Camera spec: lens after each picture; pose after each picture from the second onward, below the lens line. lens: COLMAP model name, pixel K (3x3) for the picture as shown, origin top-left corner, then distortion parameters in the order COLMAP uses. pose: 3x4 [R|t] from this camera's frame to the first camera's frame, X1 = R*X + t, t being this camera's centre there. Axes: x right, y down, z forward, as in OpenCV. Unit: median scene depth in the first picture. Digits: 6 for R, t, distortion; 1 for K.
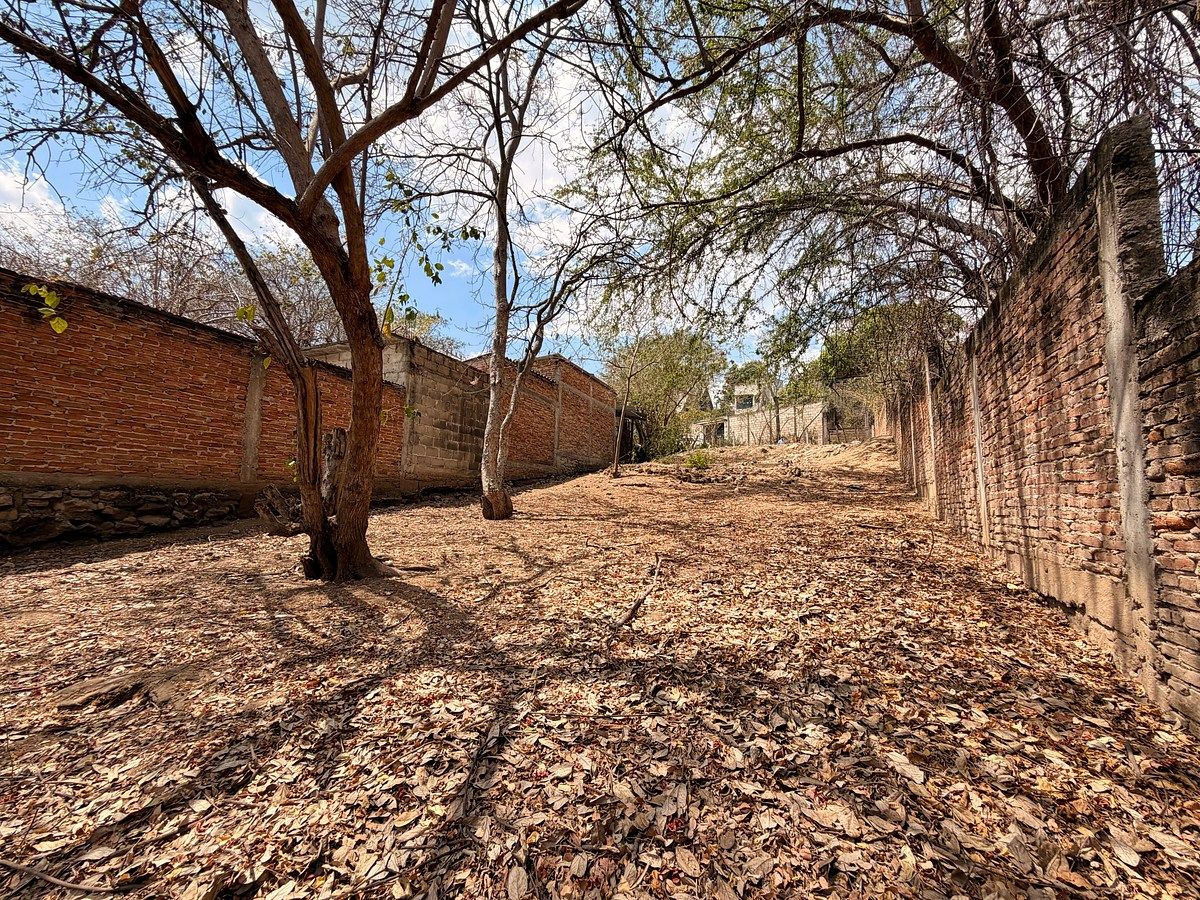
lens RADIAL K [[475.1, 0, 598.7], [0, 475.1, 457.6], [0, 0, 1]] dist [0.000622, -0.000226]
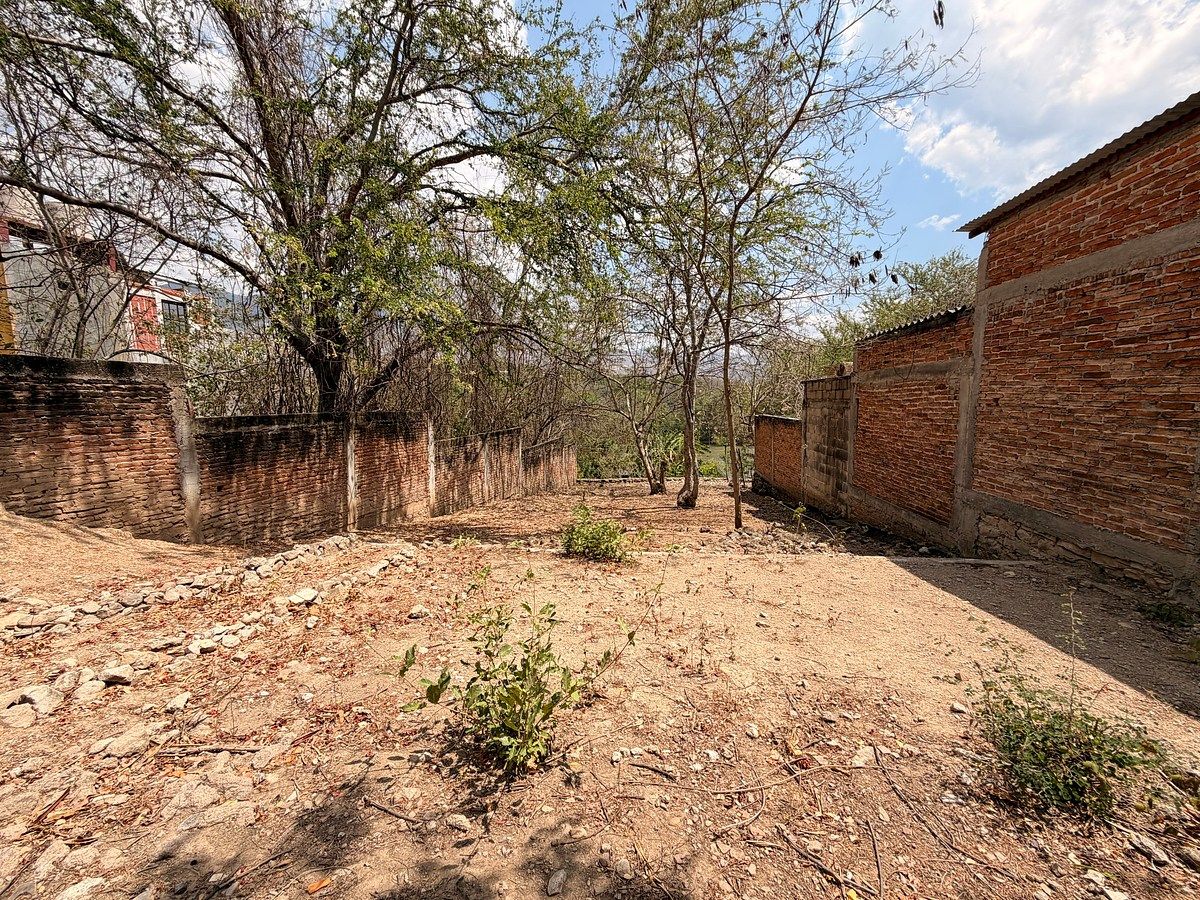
lens RADIAL K [[475.1, 0, 601.0], [0, 475.1, 449.9], [0, 0, 1]] dist [0.000622, -0.000226]
pose [[-0.958554, 0.013954, -0.284570, 0.344126], [0.011929, 0.999890, 0.008847, -0.065056], [0.284662, 0.005085, -0.958614, 1.523074]]
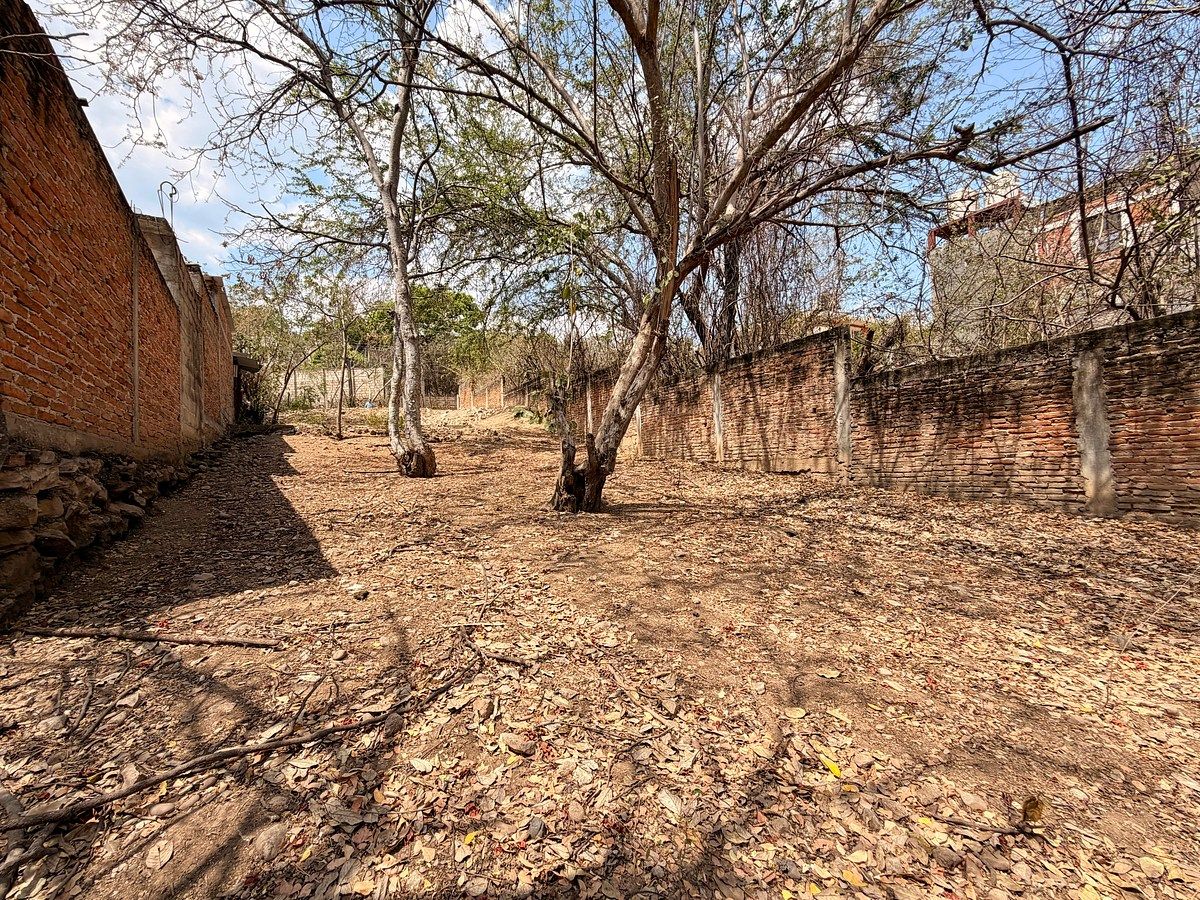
lens RADIAL K [[475.1, 0, 592.6], [0, 475.1, 453.7], [0, 0, 1]] dist [0.000622, -0.000226]
pose [[0.547854, -0.040106, 0.835612, -0.477754], [-0.015371, 0.998199, 0.057987, 0.010361], [-0.836433, -0.044612, 0.546251, 0.101859]]
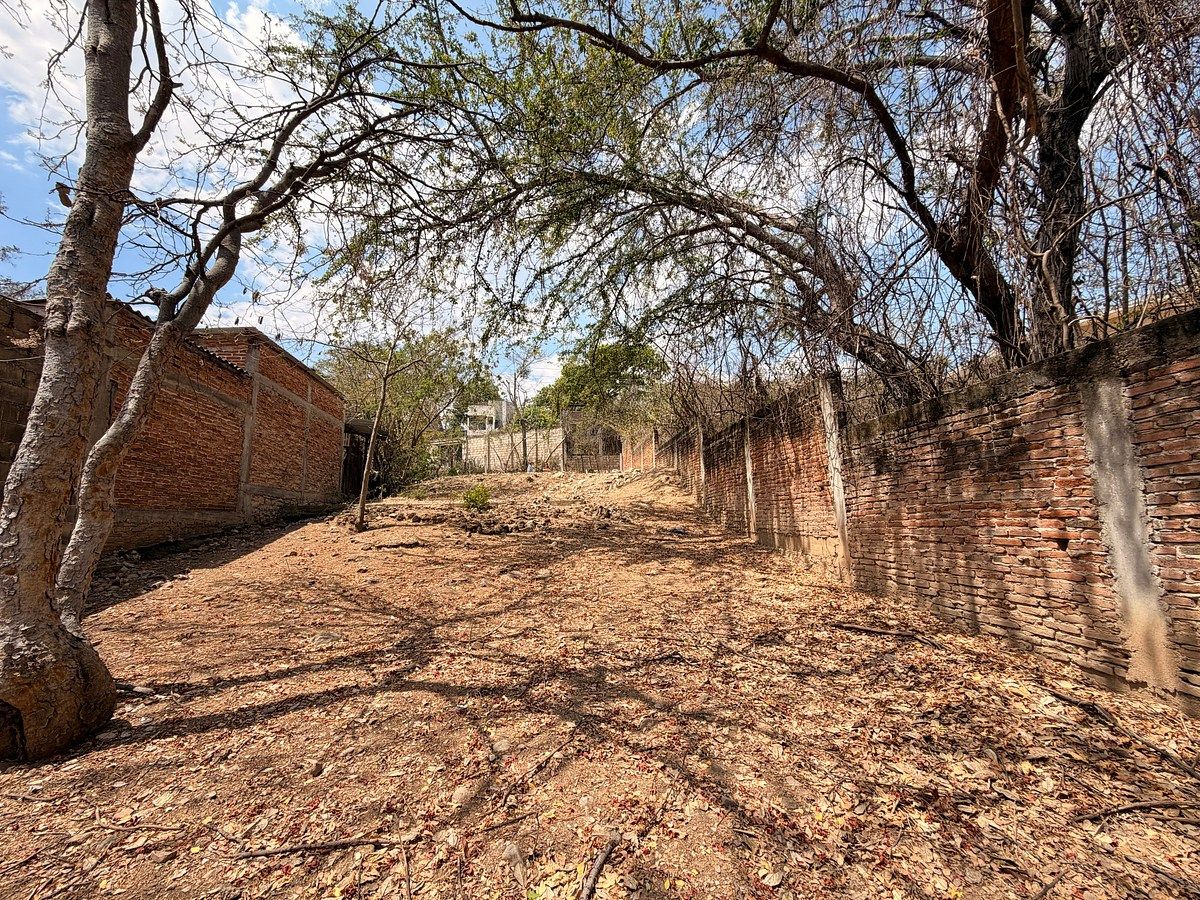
lens RADIAL K [[475.1, 0, 597.1], [0, 475.1, 449.6], [0, 0, 1]] dist [0.000622, -0.000226]
pose [[0.842608, 0.032131, 0.537569, -0.045201], [-0.000048, 0.998223, -0.059589, -0.029657], [-0.538528, 0.050184, 0.841112, 0.301758]]
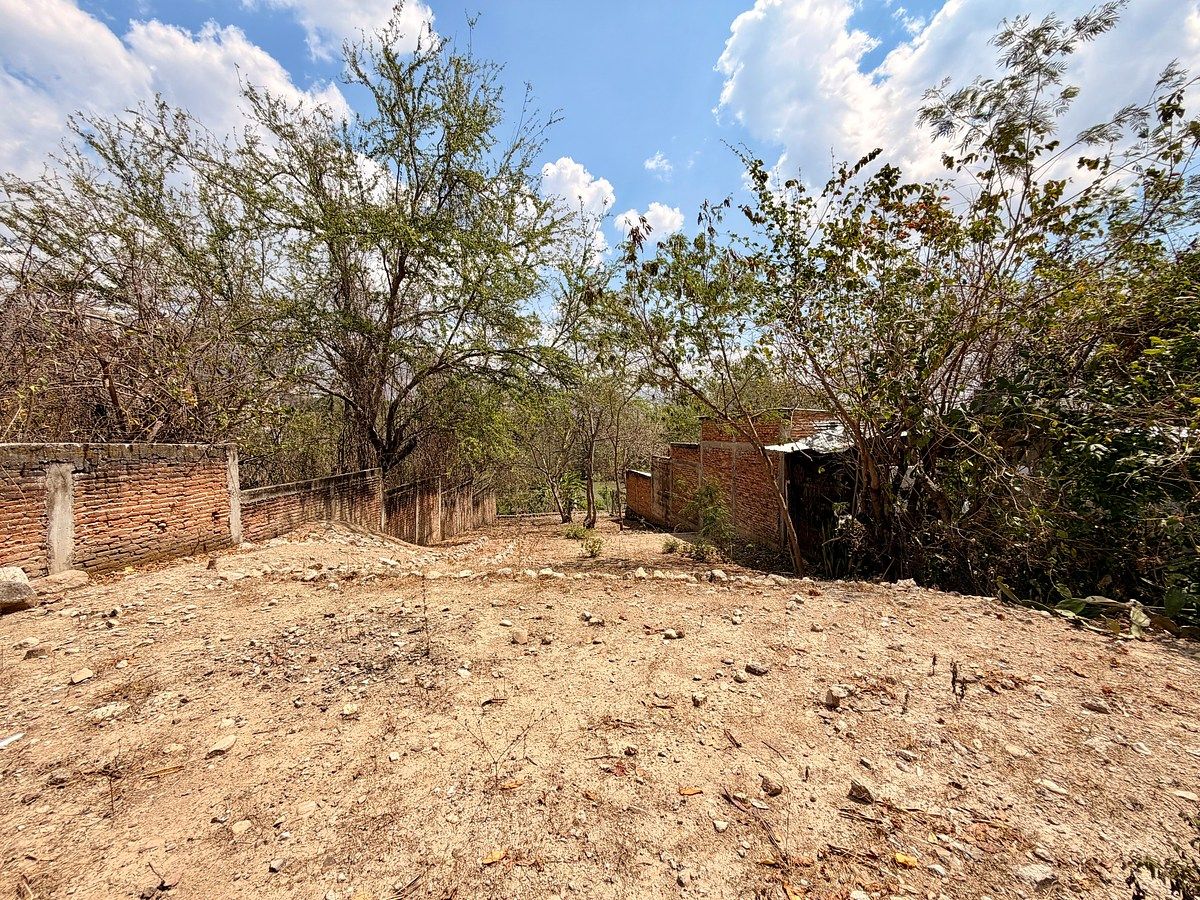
lens RADIAL K [[475.1, 0, 594.2], [0, 475.1, 446.2], [0, 0, 1]] dist [0.000622, -0.000226]
pose [[-0.858843, -0.009144, -0.512158, 0.742256], [0.030236, 0.997192, -0.068508, -0.110651], [0.511347, -0.074323, -0.856155, 2.098878]]
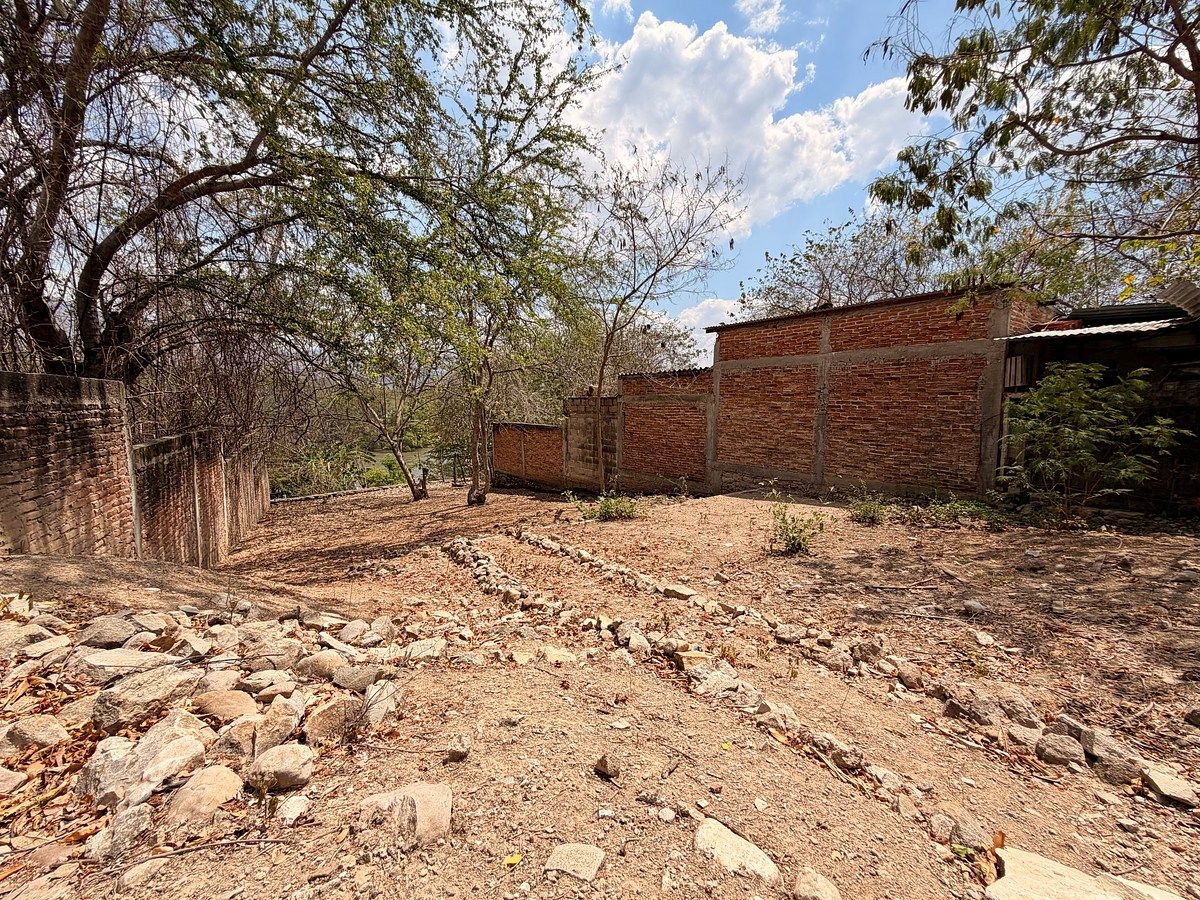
lens RADIAL K [[475.1, 0, 601.3], [0, 475.1, 449.9], [0, 0, 1]] dist [0.000622, -0.000226]
pose [[-0.494378, 0.064138, -0.866877, 0.741043], [0.067641, 0.997089, 0.035197, -0.085492], [0.866611, -0.041236, -0.497278, 1.450632]]
